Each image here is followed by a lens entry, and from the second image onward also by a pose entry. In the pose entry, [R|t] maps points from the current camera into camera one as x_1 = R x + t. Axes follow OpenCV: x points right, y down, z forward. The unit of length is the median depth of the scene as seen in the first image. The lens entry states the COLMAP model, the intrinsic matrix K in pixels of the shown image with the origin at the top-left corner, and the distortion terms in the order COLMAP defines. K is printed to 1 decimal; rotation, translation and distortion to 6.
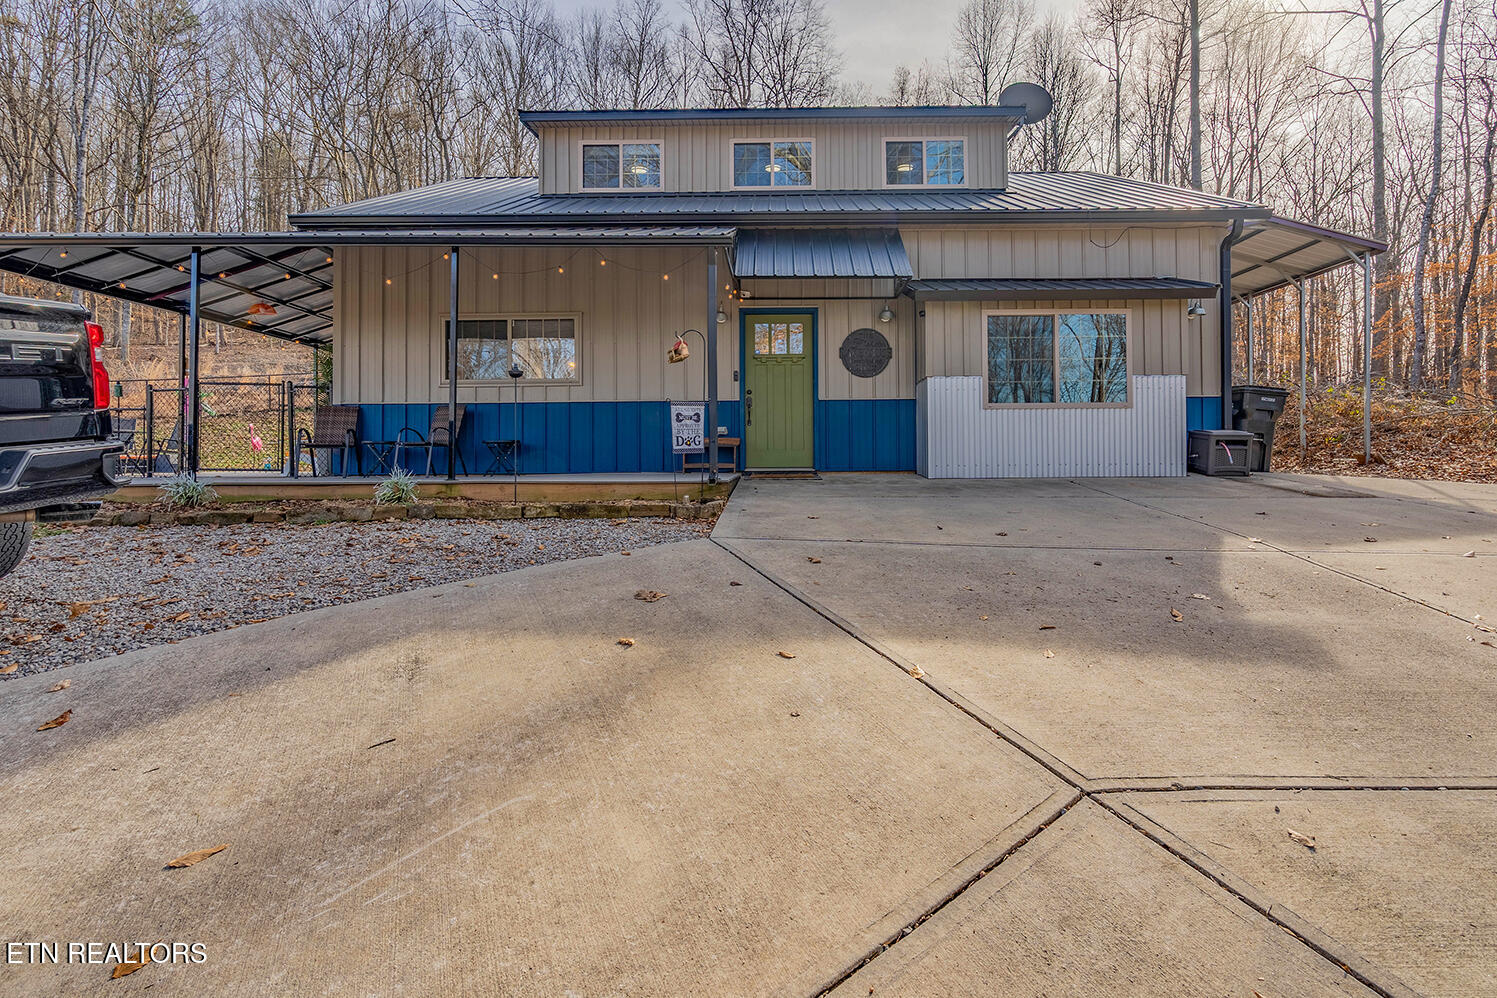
lens RADIAL K [[739.0, 0, 749.1], [0, 739.0, 440.7], [0, 0, 1]] dist [-0.001053, -0.000121]
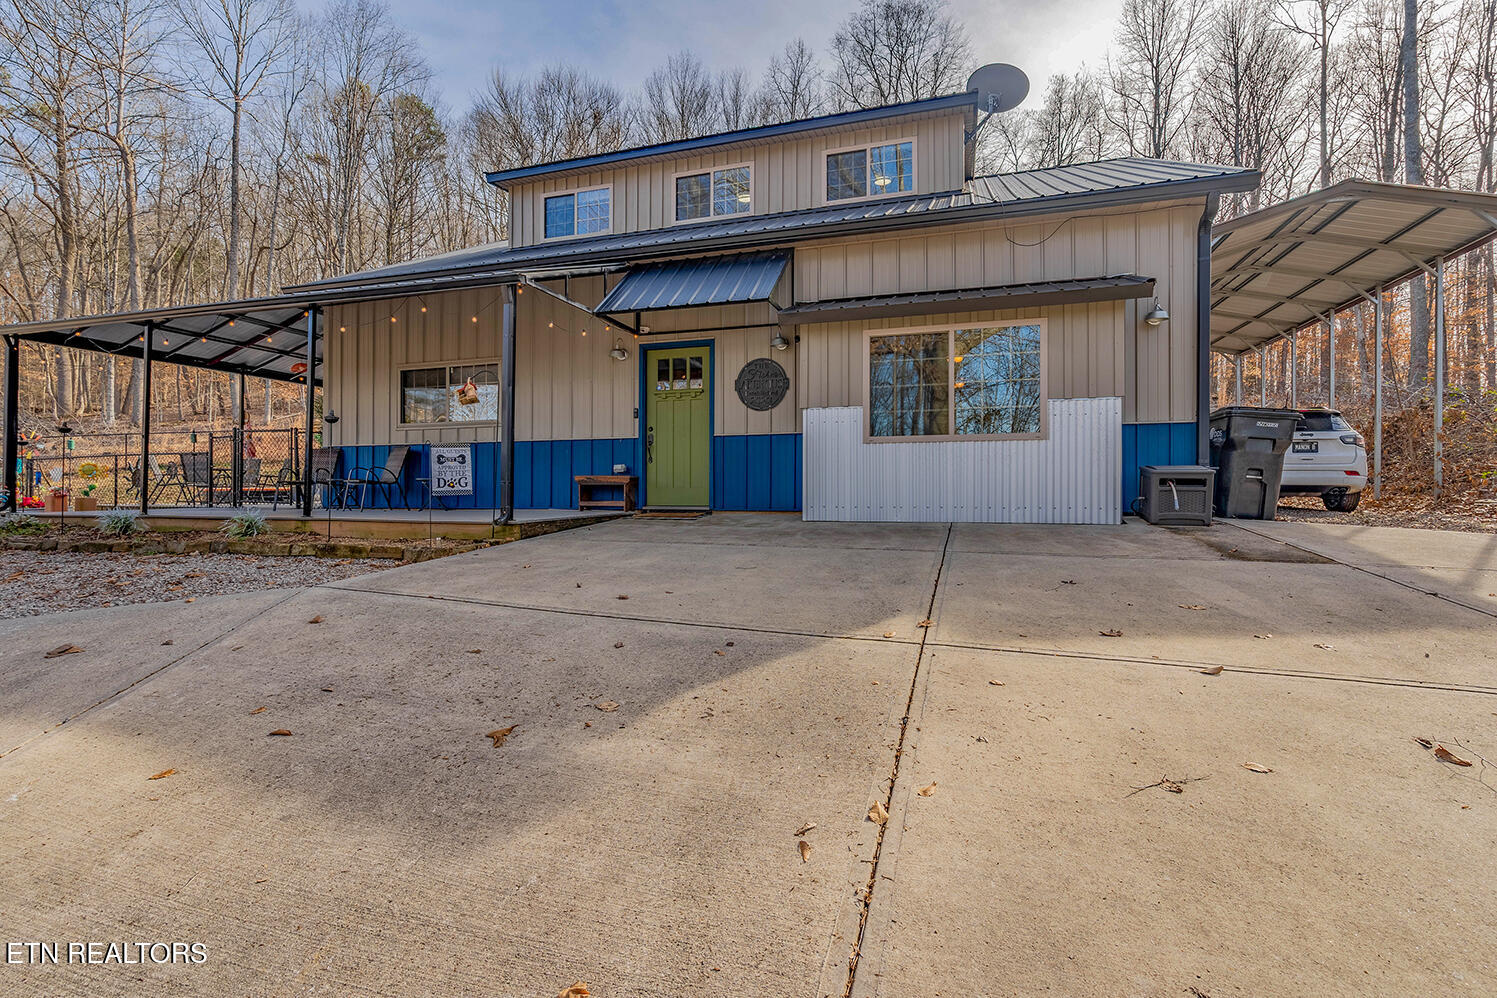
lens RADIAL K [[689.2, 0, 754.6], [0, 689.2, 477.3], [0, 0, 1]] dist [-0.003487, 0.000119]
pose [[0.954424, 0.000311, -0.298455, 0.412109], [0.003144, 0.999933, 0.011096, -0.011186], [0.298439, -0.011529, 0.954359, 0.164797]]
